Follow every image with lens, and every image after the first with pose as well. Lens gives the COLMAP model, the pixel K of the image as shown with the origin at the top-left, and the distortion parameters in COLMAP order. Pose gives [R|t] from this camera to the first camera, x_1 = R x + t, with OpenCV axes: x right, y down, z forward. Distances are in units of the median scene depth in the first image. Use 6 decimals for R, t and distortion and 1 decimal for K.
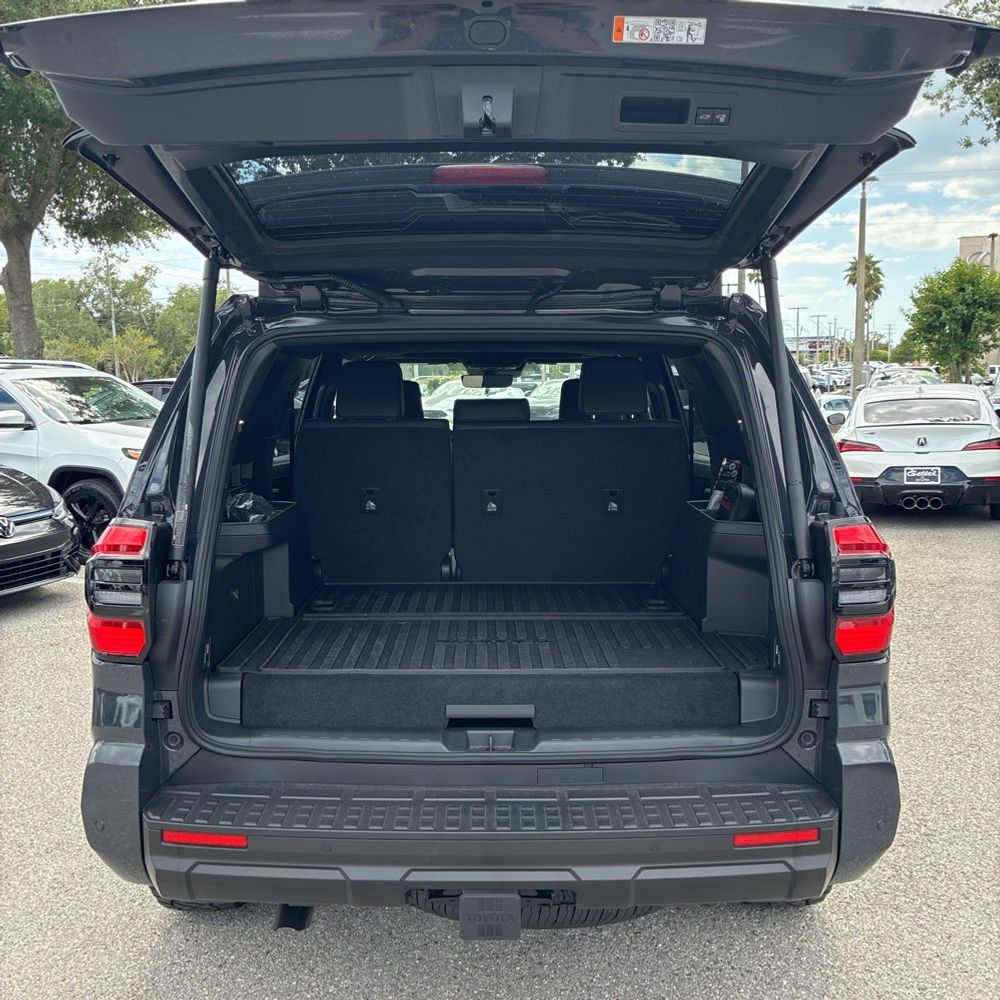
lens RADIAL K [[1005.1, 0, 502.5], [0, 1005.1, 503.2], [0, 0, 1]] dist [0.015751, 0.000000]
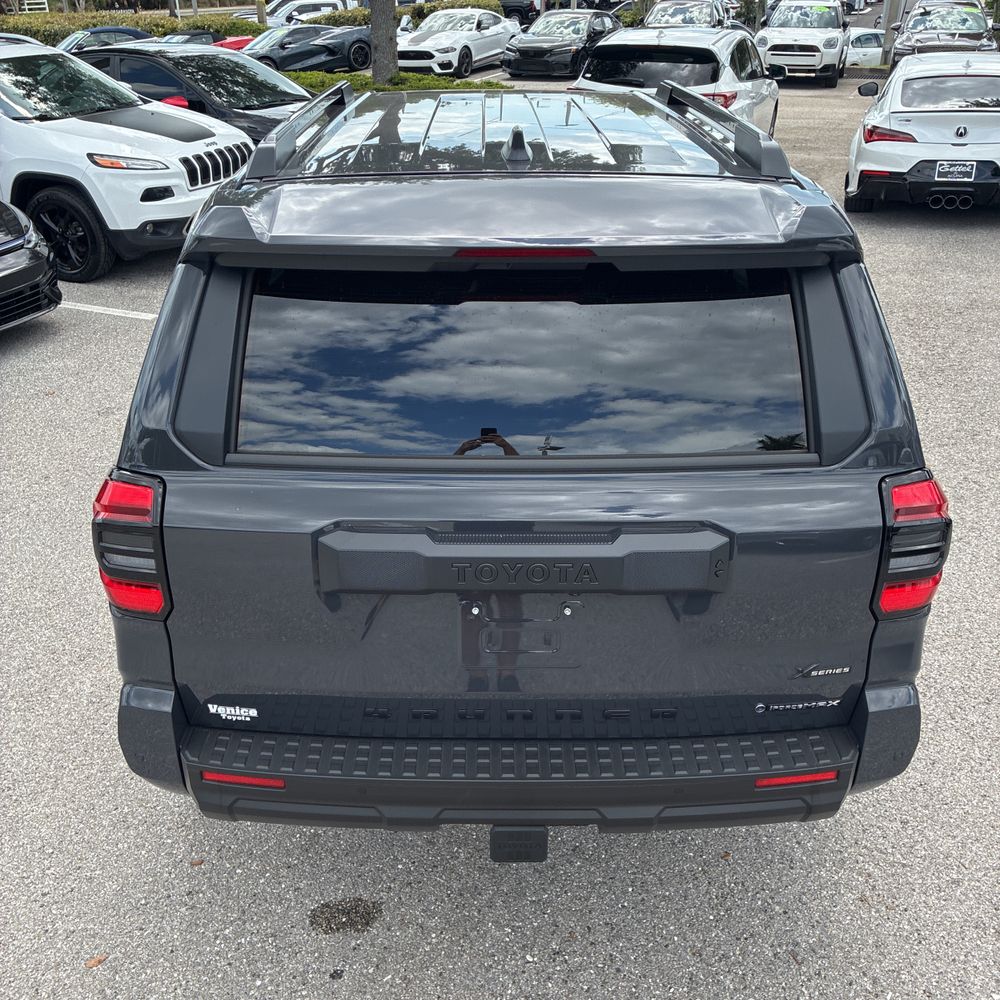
lens RADIAL K [[1005.1, 0, 496.6], [0, 1005.1, 499.9], [0, 0, 1]] dist [0.015751, 0.000000]
pose [[0.999992, 0.000125, 0.003944, -0.012488], [-0.001469, 0.939428, 0.342743, -0.091173], [-0.003663, -0.342746, 0.939421, 0.039660]]
